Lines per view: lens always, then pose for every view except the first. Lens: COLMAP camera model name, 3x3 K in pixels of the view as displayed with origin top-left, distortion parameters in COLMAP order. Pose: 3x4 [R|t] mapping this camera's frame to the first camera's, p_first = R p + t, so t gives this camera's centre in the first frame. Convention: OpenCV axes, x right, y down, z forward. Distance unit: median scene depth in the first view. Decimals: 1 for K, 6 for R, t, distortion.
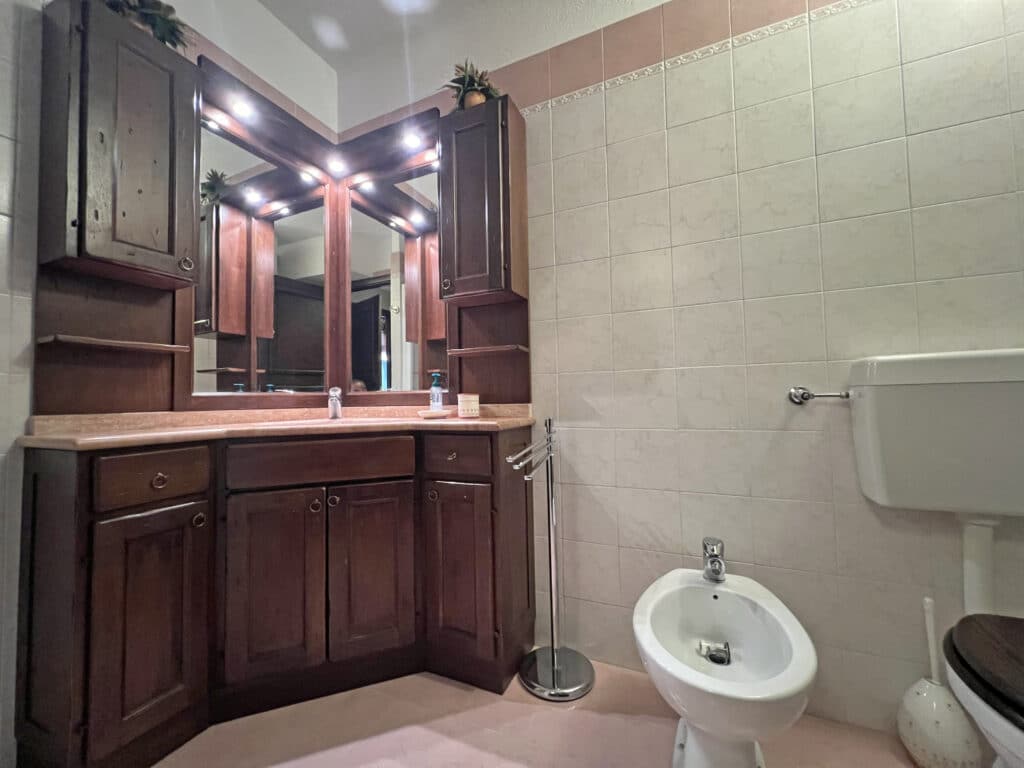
lens RADIAL K [[407.9, 0, 510.1], [0, 407.9, 385.2], [0, 0, 1]] dist [-0.003337, -0.000346]
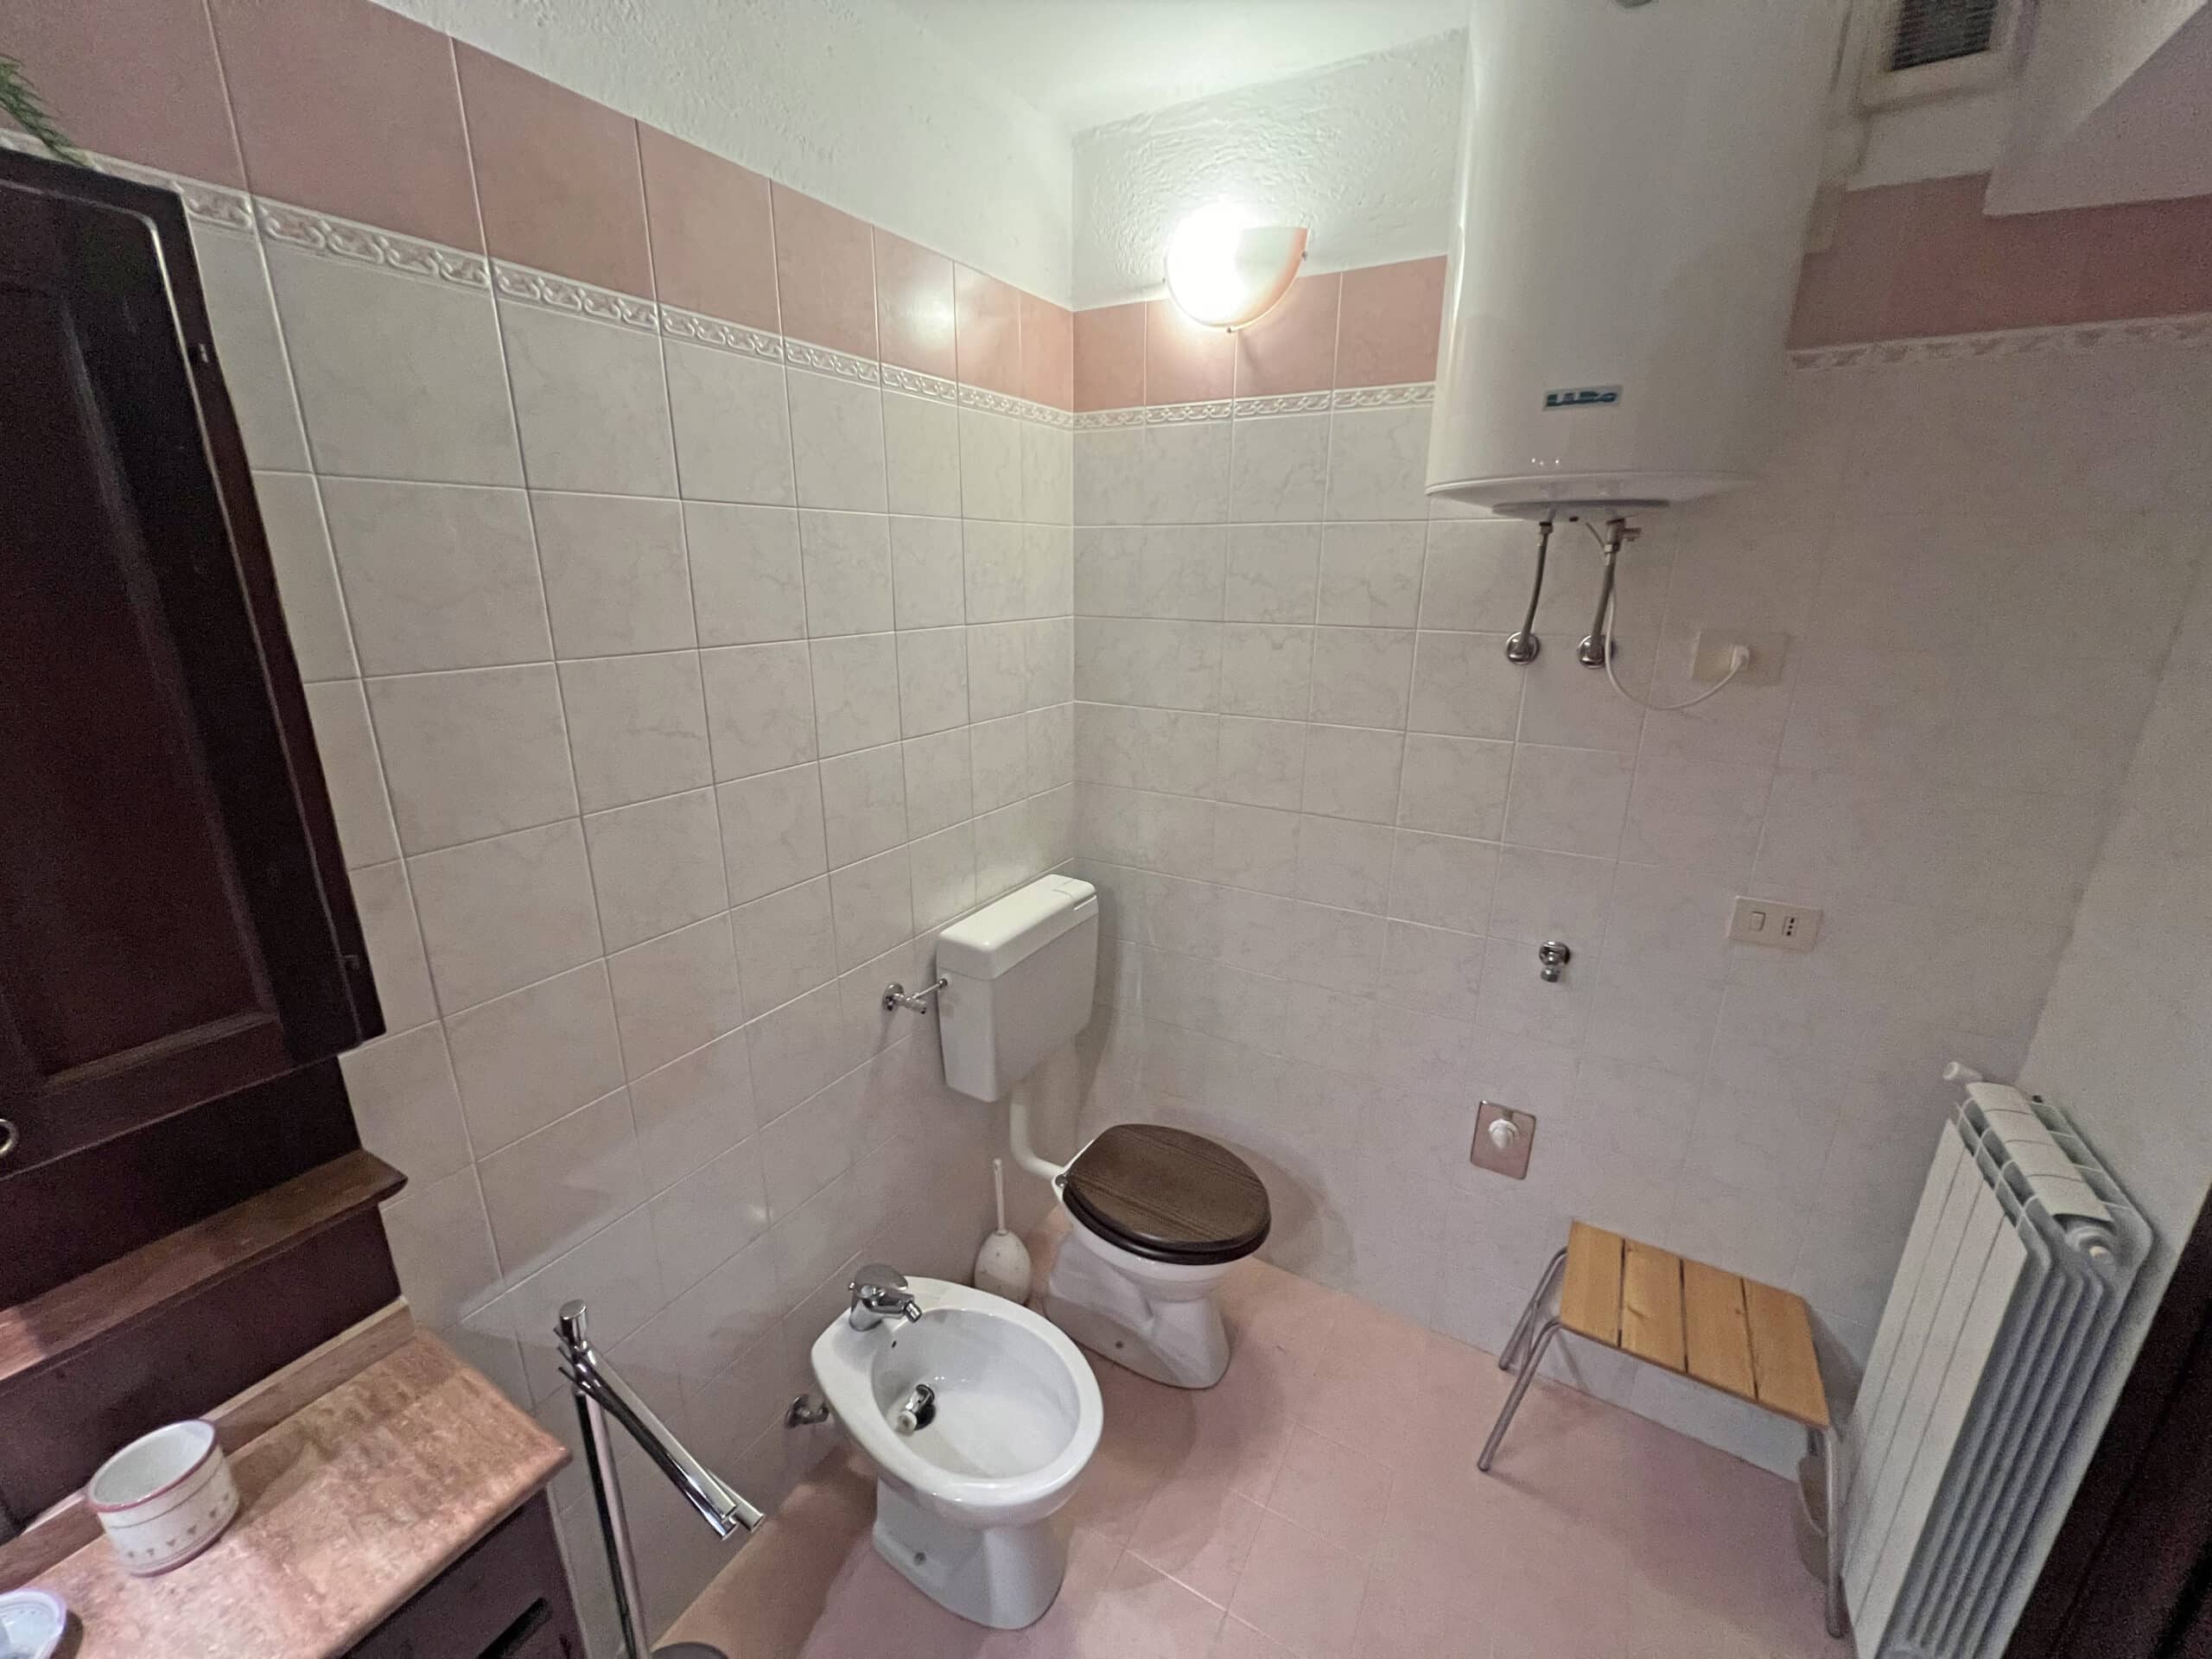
lens RADIAL K [[881.2, 0, 1100.1], [0, 881.2, 825.1], [0, 0, 1]] dist [-0.003337, -0.000346]
pose [[0.097681, -0.269220, 0.958112, -0.515154], [-0.052266, 0.960000, 0.275079, -0.593914], [-0.993844, -0.076947, 0.079703, 0.500802]]
